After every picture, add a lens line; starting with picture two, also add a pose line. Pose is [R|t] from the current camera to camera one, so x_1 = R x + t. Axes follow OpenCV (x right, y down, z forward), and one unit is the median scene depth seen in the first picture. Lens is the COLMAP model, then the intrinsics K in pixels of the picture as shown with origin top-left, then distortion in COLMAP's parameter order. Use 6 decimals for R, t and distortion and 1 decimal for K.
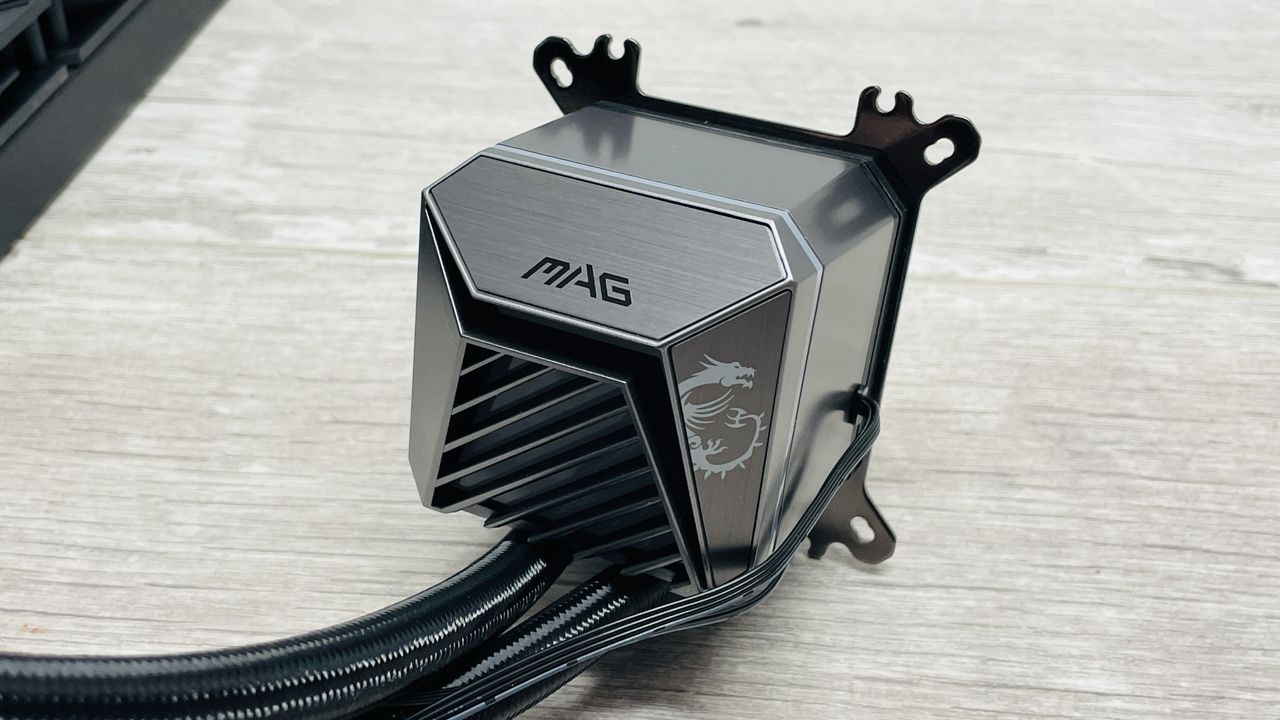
lens RADIAL K [[1422.8, 0, 640.0], [0, 1422.8, 360.0], [0, 0, 1]] dist [0.022631, 0.011646]
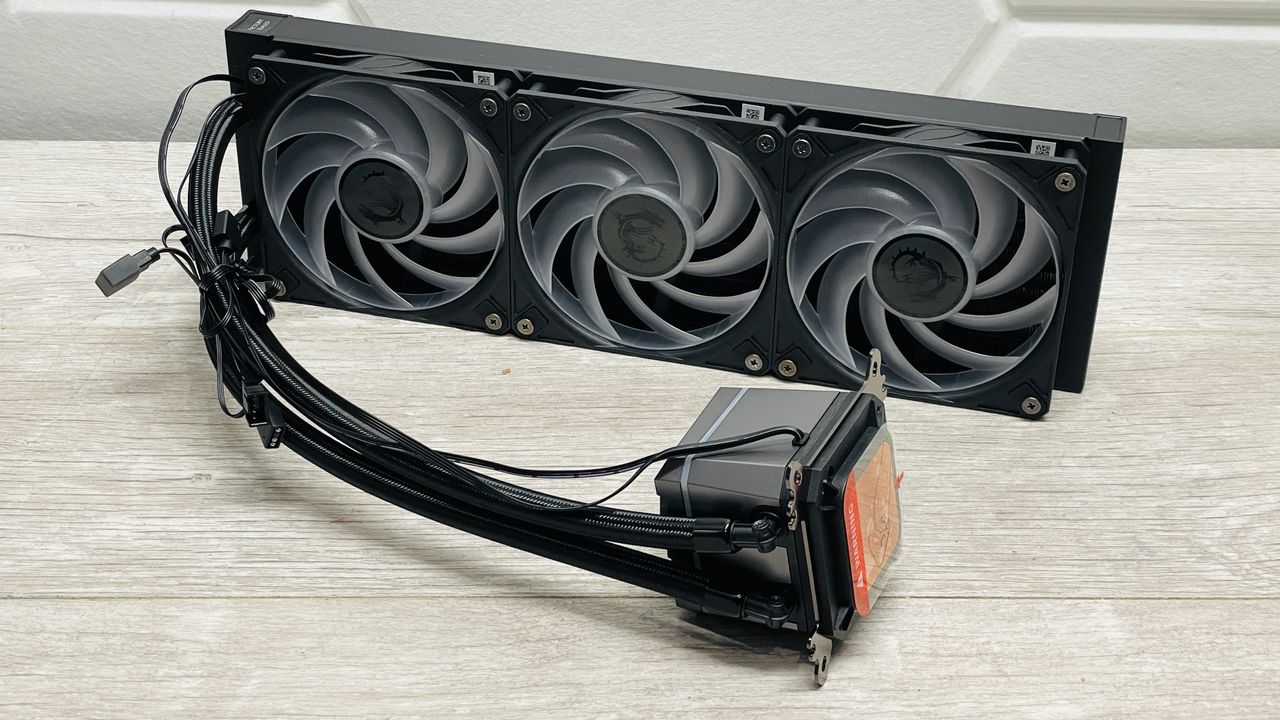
lens RADIAL K [[1874.0, 0, 640.0], [0, 1874.0, 360.0], [0, 0, 1]] dist [0.035993, -0.053370]
pose [[0.994064, -0.042332, 0.100222, -0.225006], [0.049526, 0.996287, -0.070418, 0.145492], [-0.096869, 0.074963, 0.992470, -1.397405]]
